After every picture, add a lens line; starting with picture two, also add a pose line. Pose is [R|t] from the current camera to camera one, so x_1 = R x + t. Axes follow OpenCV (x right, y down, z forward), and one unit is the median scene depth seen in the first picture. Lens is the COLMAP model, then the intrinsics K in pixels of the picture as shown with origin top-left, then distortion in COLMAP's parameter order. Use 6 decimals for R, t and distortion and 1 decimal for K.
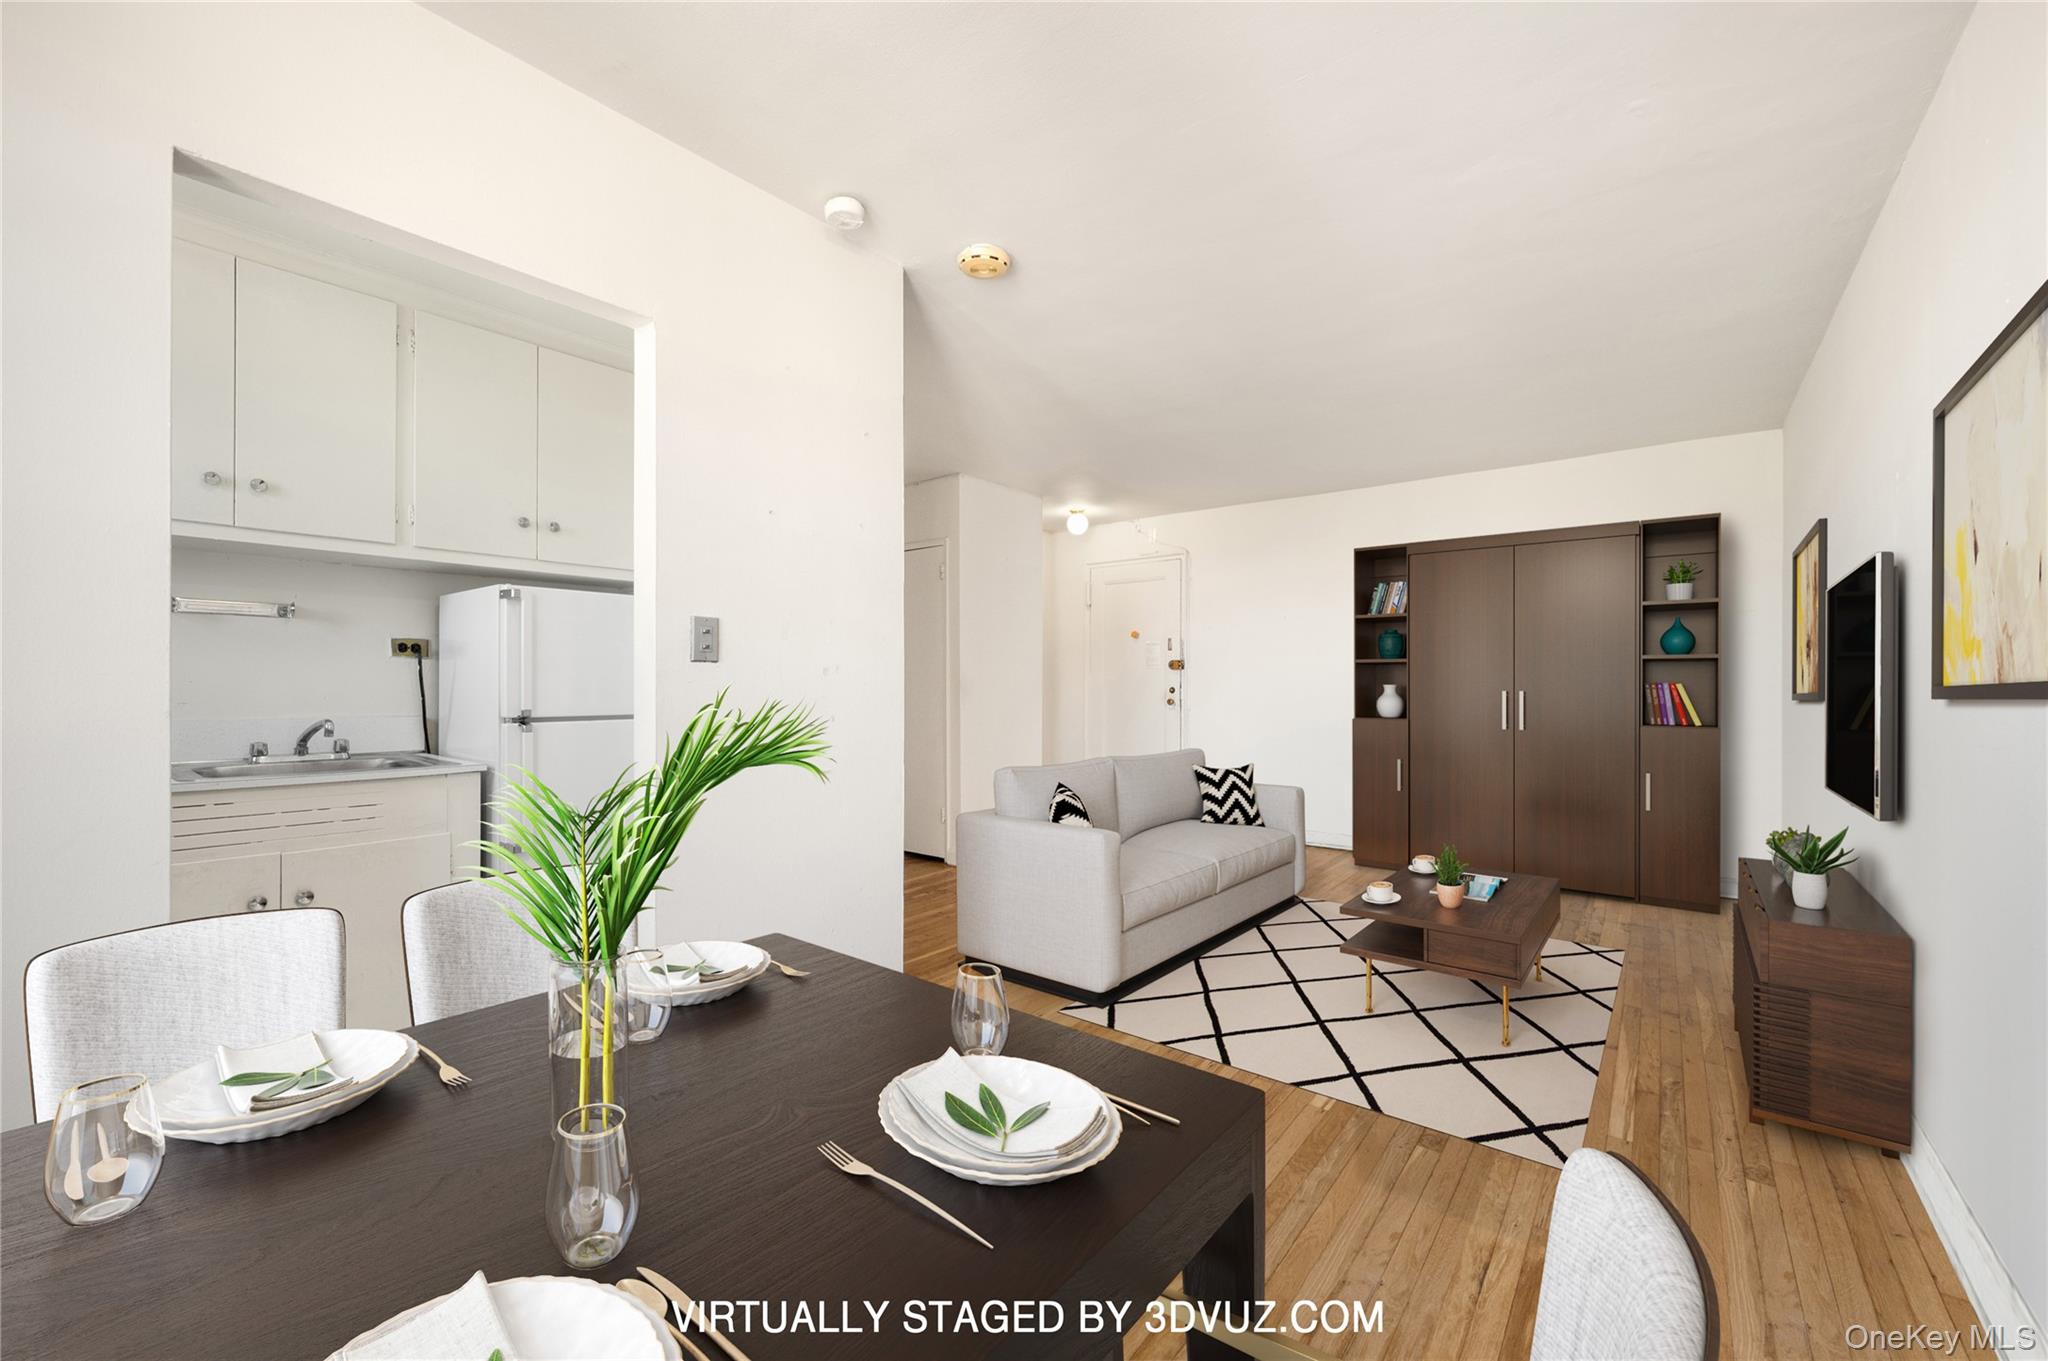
lens RADIAL K [[806.9, 0, 1022.4], [0, 806.9, 683.2], [0, 0, 1]] dist [-0.001115, 0.000033]
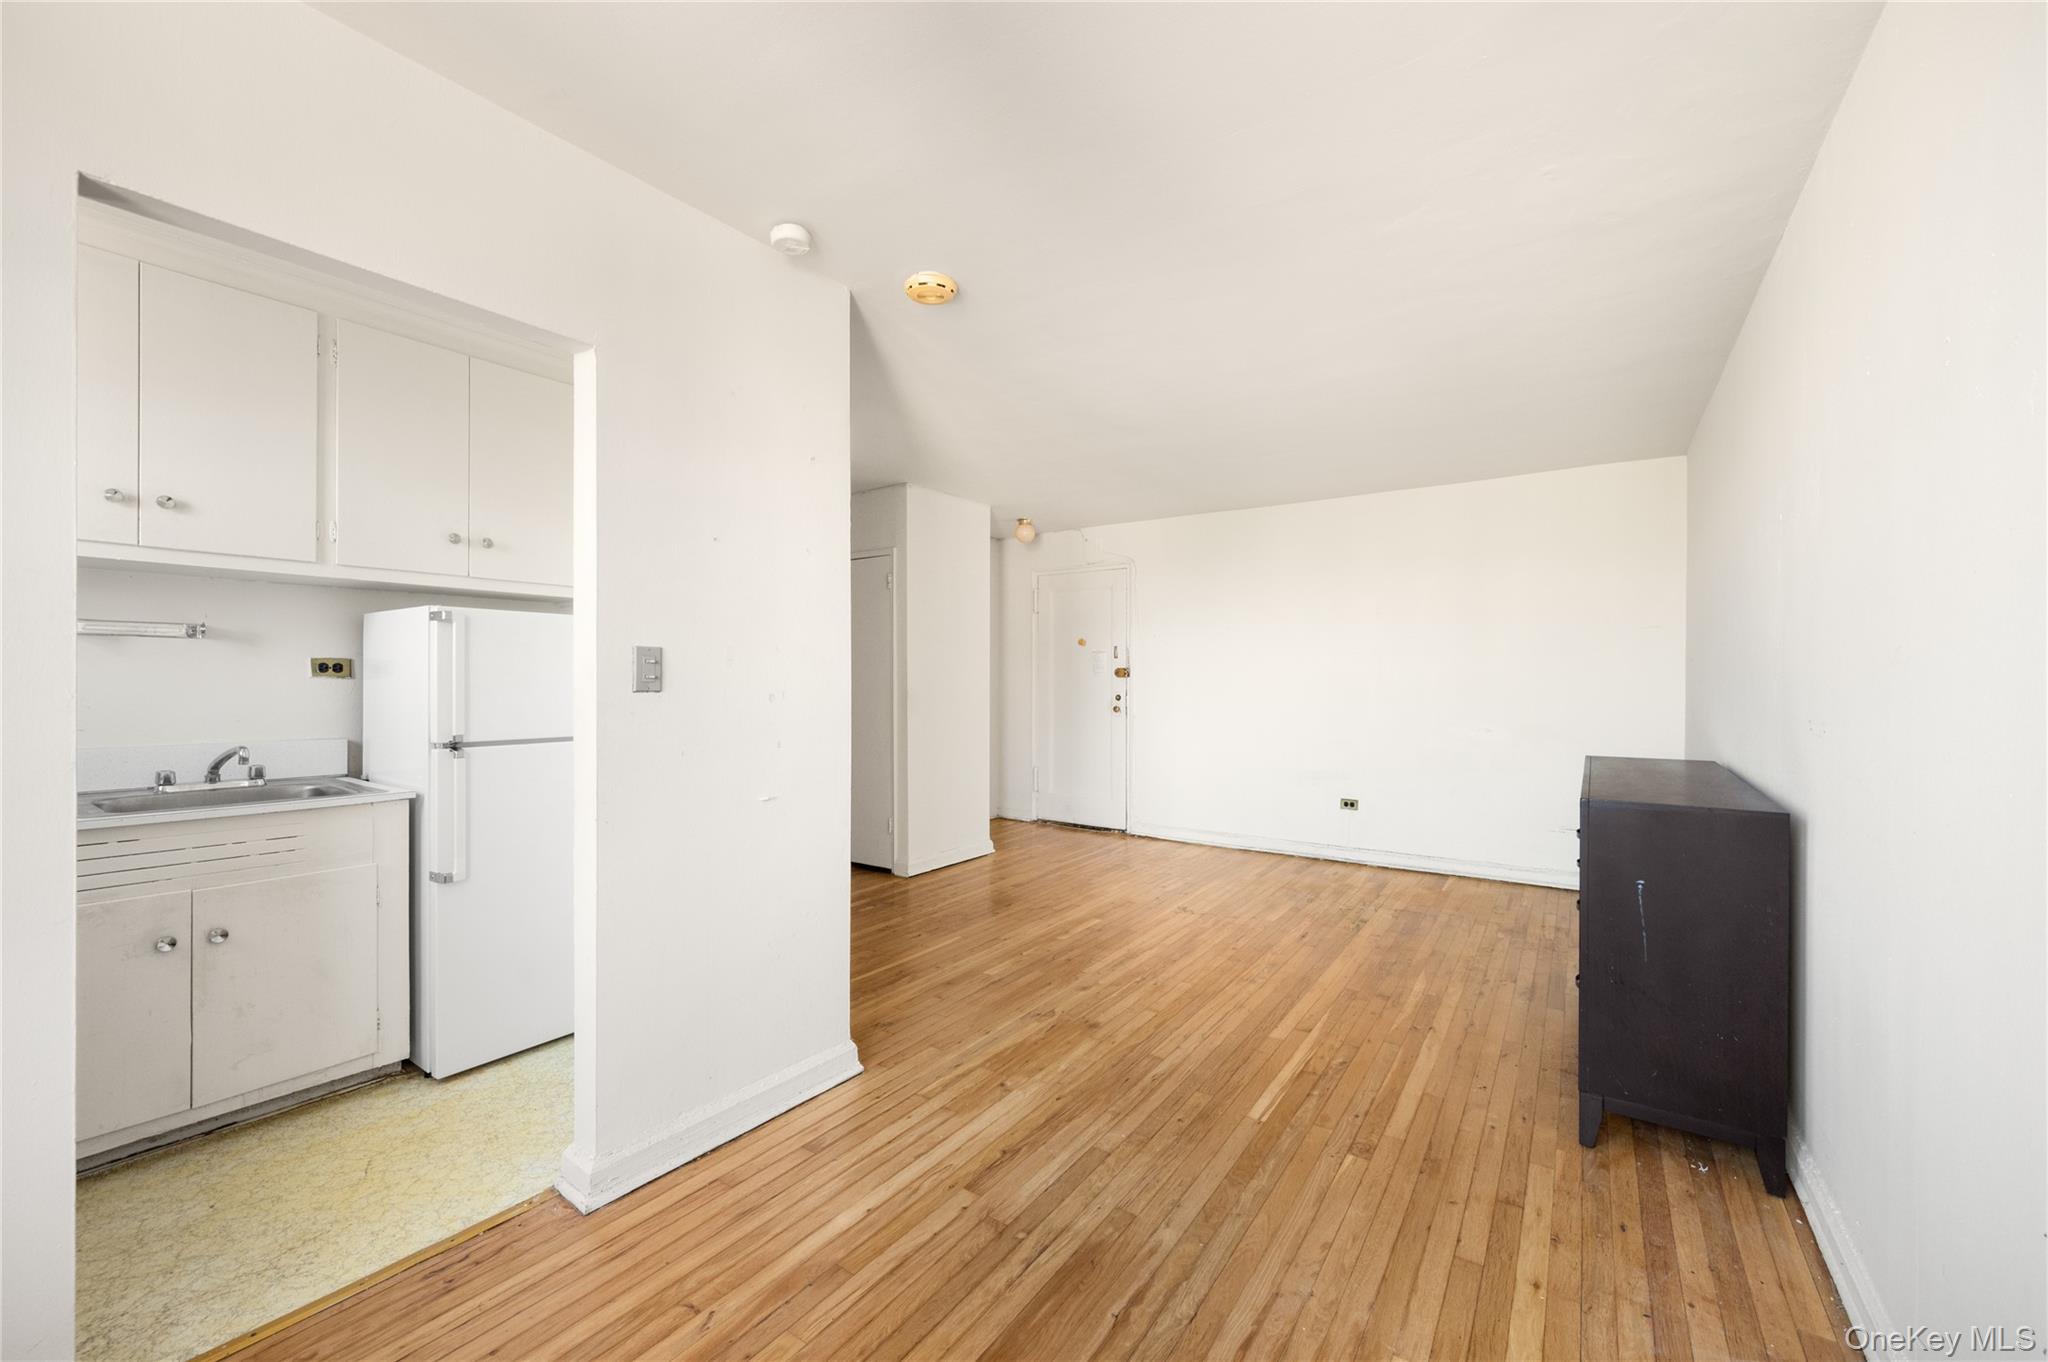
lens RADIAL K [[807.8, 0, 1020.9], [0, 807.8, 681.1], [0, 0, 1]] dist [-0.000502, -0.000028]
pose [[0.998059, 0.000010, 0.062268, 0.001553], [-0.000068, 1.000000, 0.000932, -0.032357], [-0.062268, -0.000934, 0.998059, -0.013824]]
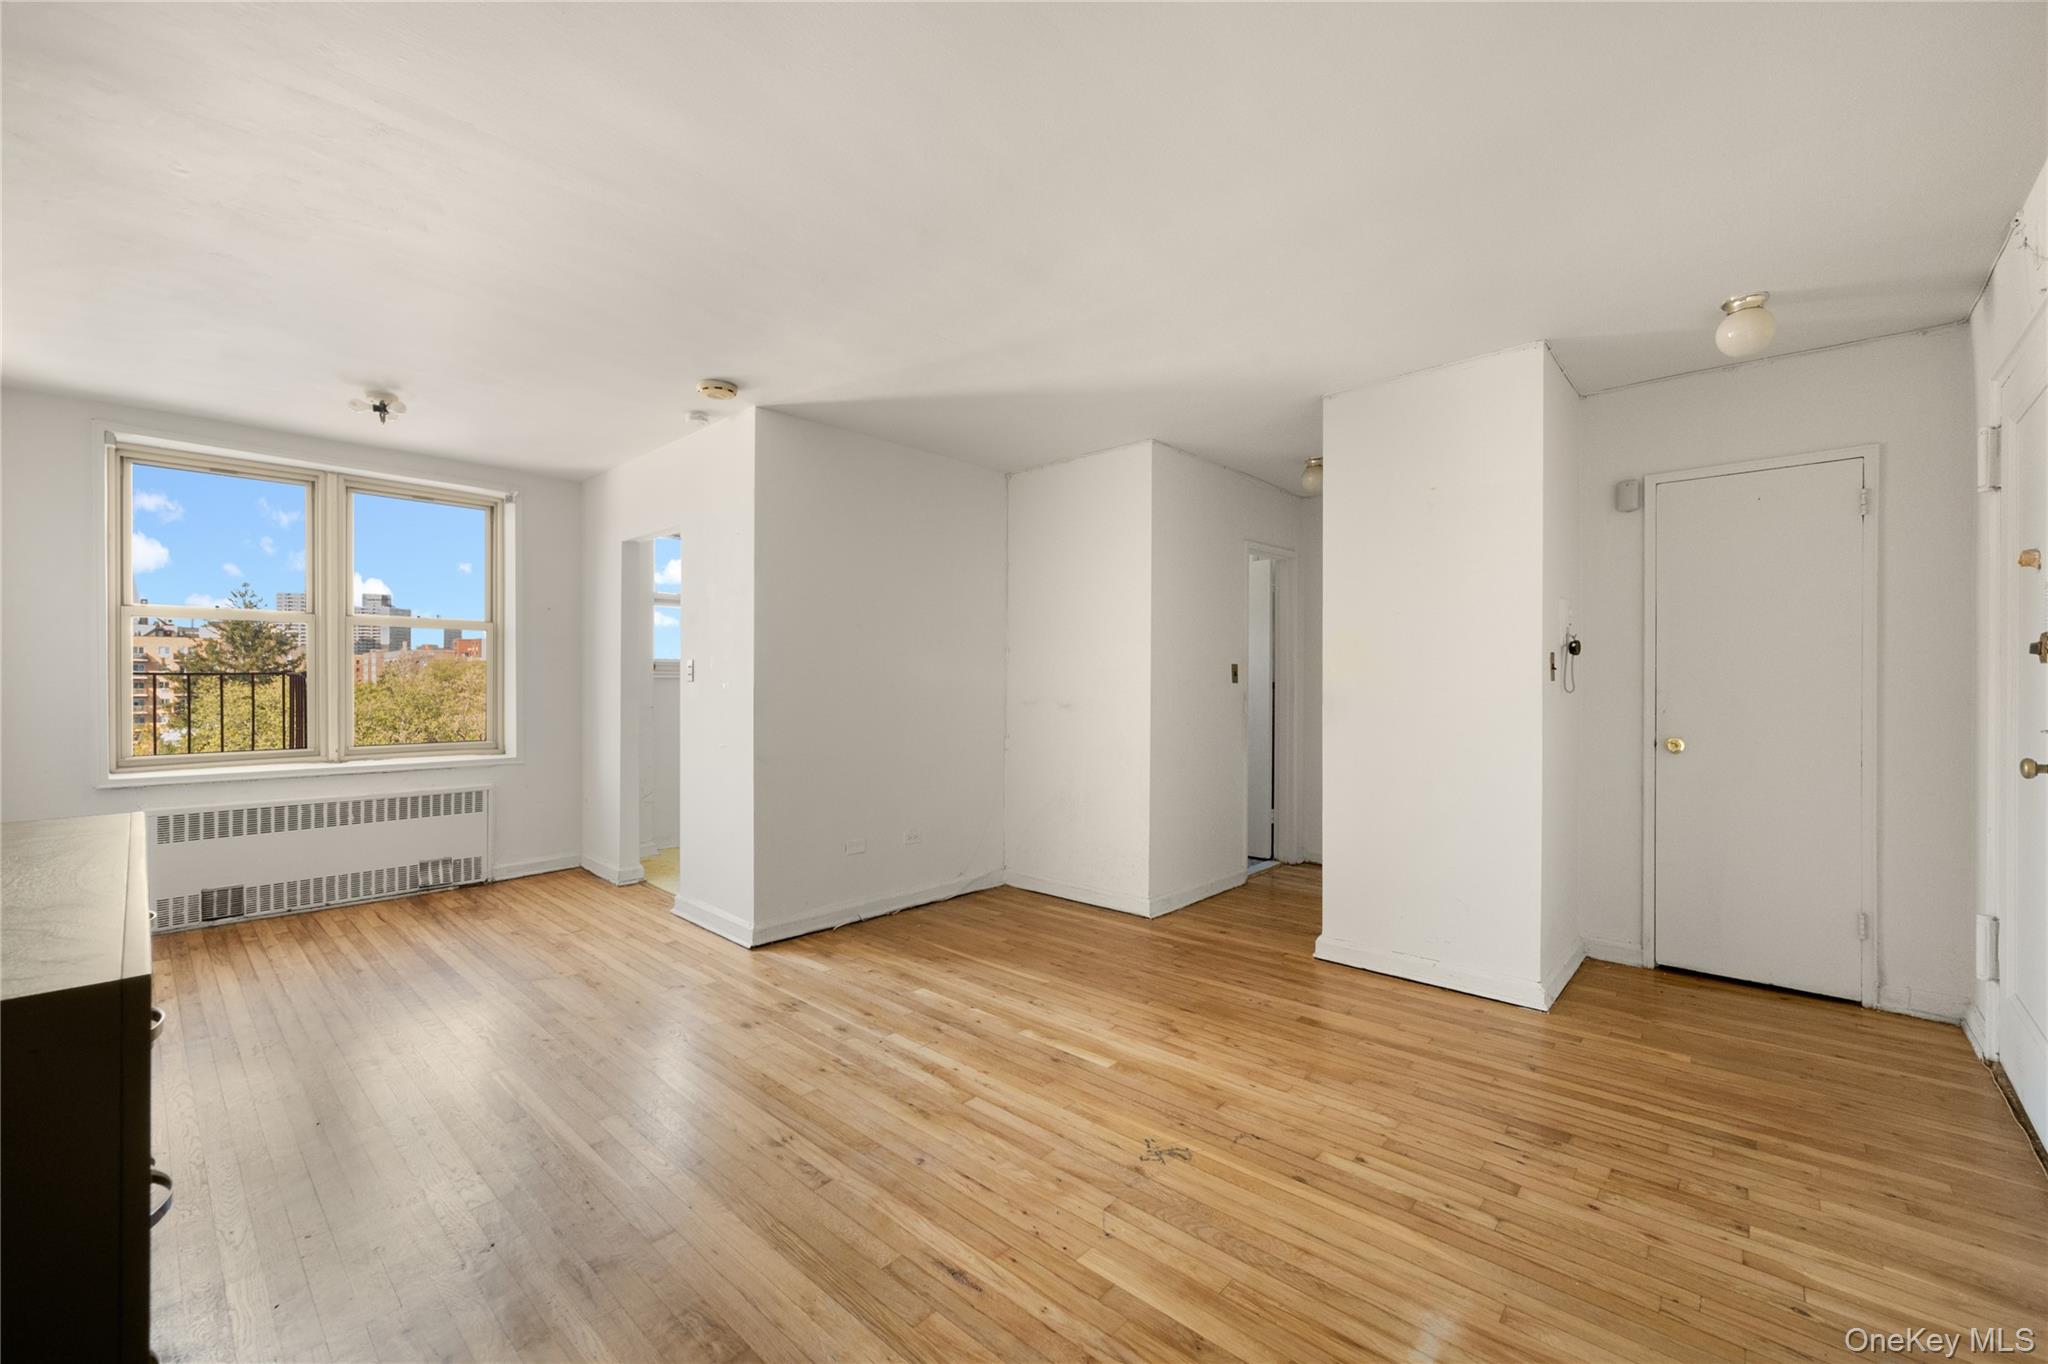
lens RADIAL K [[822.9, 0, 1028.3], [0, 822.9, 684.8], [0, 0, 1]] dist [-0.000537, 0.000192]
pose [[-0.068708, 0.003629, -0.997630, 1.249295], [0.002072, 0.999992, 0.003495, -0.020543], [0.997635, -0.001827, -0.068715, 1.543332]]
